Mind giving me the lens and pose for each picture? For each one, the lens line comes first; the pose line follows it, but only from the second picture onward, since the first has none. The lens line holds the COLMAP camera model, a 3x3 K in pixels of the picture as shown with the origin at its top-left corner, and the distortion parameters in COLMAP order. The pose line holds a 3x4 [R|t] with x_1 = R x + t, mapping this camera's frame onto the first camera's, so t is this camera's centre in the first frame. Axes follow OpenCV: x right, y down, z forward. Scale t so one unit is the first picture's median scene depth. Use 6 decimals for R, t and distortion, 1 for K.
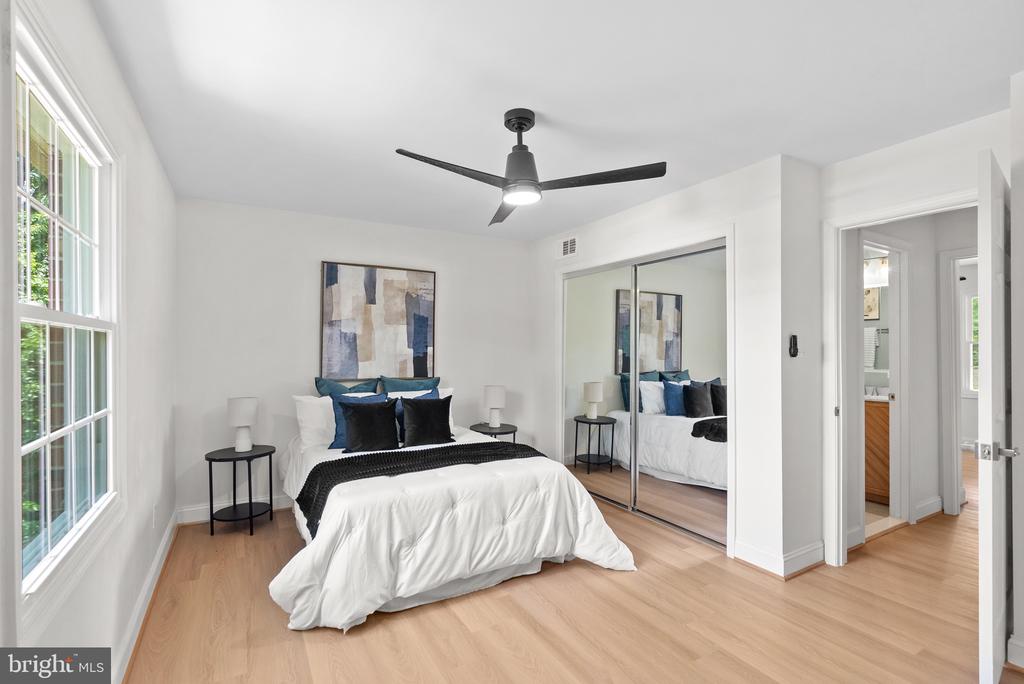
lens RADIAL K [[471.2, 0, 509.9], [0, 471.2, 345.5], [0, 0, 1]] dist [-0.009389, 0.005740]
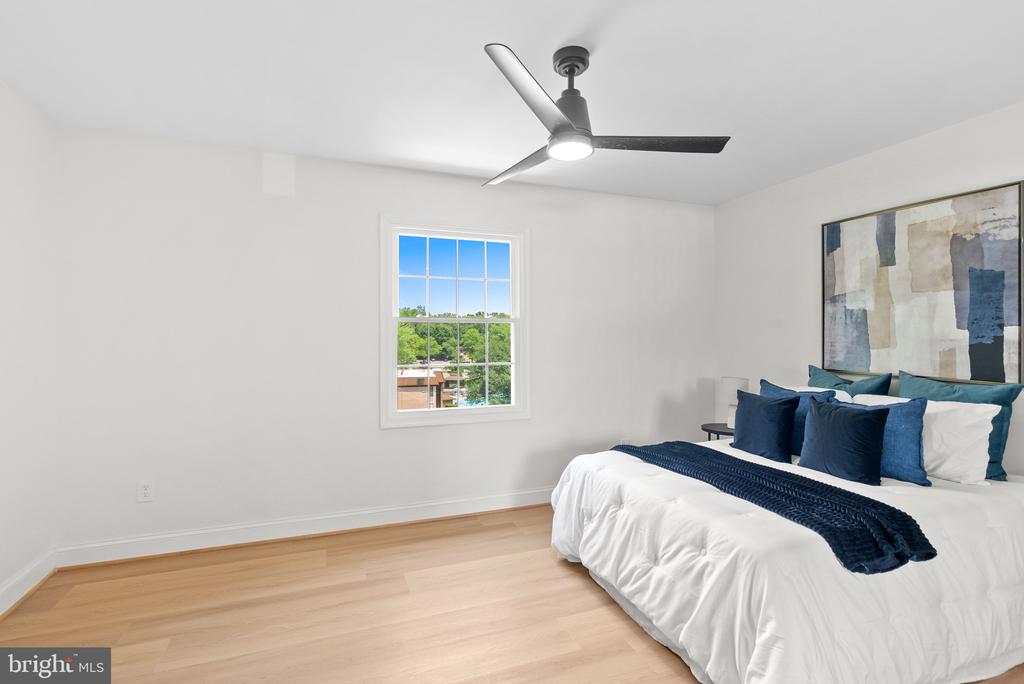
lens RADIAL K [[471.2, 0, 510.2], [0, 471.2, 341.8], [0, 0, 1]] dist [-0.009389, 0.005740]
pose [[-0.155475, 0.011658, -0.987771, 0.476153], [0.003750, 0.999930, 0.011211, 0.013580], [0.987833, -0.001961, -0.155508, 0.566399]]
